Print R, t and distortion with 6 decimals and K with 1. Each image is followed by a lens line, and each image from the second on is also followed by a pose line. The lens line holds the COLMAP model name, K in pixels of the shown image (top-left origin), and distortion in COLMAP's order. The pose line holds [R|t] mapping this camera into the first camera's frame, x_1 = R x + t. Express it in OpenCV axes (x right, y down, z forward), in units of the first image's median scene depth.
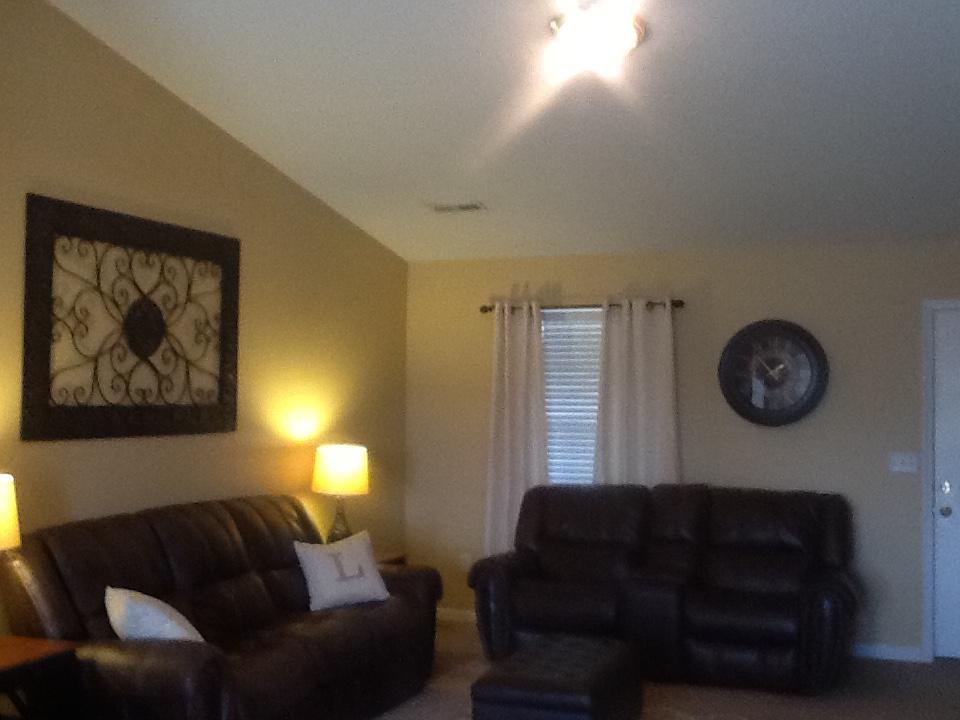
lens RADIAL K [[1191.1, 0, 478.6], [0, 1191.1, 361.7], [0, 0, 1]] dist [0.027880, -0.072188]
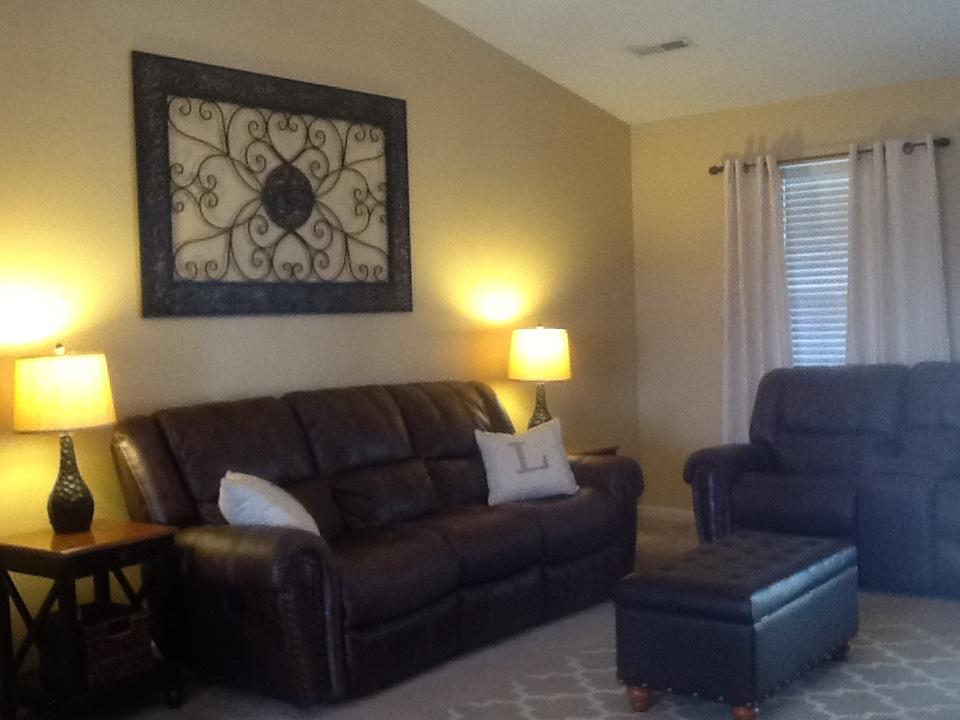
lens RADIAL K [[1191.1, 0, 478.6], [0, 1191.1, 361.7], [0, 0, 1]] dist [0.027880, -0.072188]
pose [[0.959086, -0.026323, -0.281889, 0.109339], [0.045710, 0.997003, 0.062419, 0.044174], [0.279401, -0.072750, 0.957414, 0.140658]]
